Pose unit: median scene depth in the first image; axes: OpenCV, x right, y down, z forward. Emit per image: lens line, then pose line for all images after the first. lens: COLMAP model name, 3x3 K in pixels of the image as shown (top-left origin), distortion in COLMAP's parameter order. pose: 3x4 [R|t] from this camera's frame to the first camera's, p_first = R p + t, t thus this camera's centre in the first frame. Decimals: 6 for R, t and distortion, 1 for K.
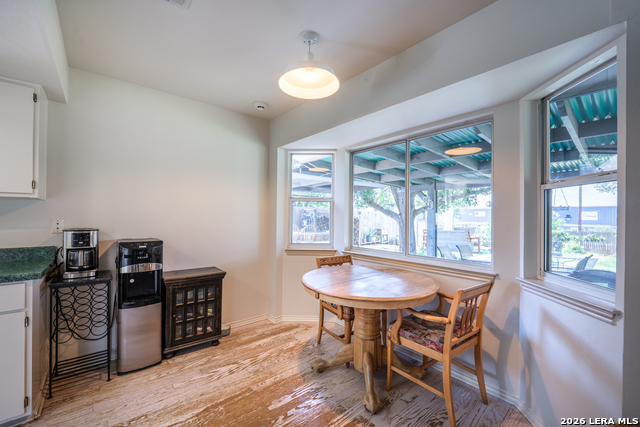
lens RADIAL K [[263.7, 0, 317.1], [0, 263.7, 214.2], [0, 0, 1]] dist [-0.007209, -0.000318]
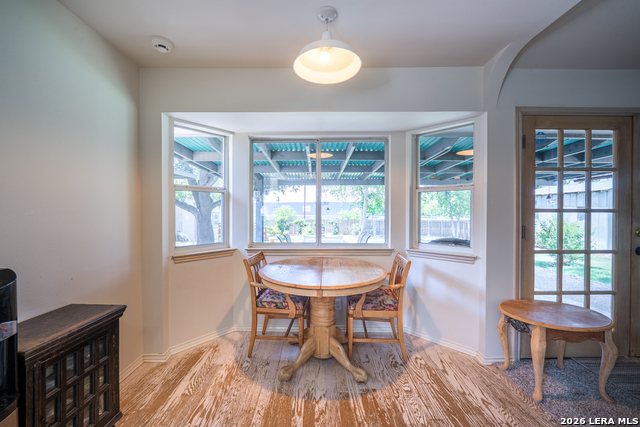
lens RADIAL K [[263.7, 0, 317.1], [0, 263.7, 214.2], [0, 0, 1]] dist [-0.007209, -0.000318]
pose [[0.644051, -0.020531, 0.764707, -0.593759], [0.000586, 0.999653, 0.026345, -0.002170], [-0.764982, -0.016520, 0.643839, 0.329839]]
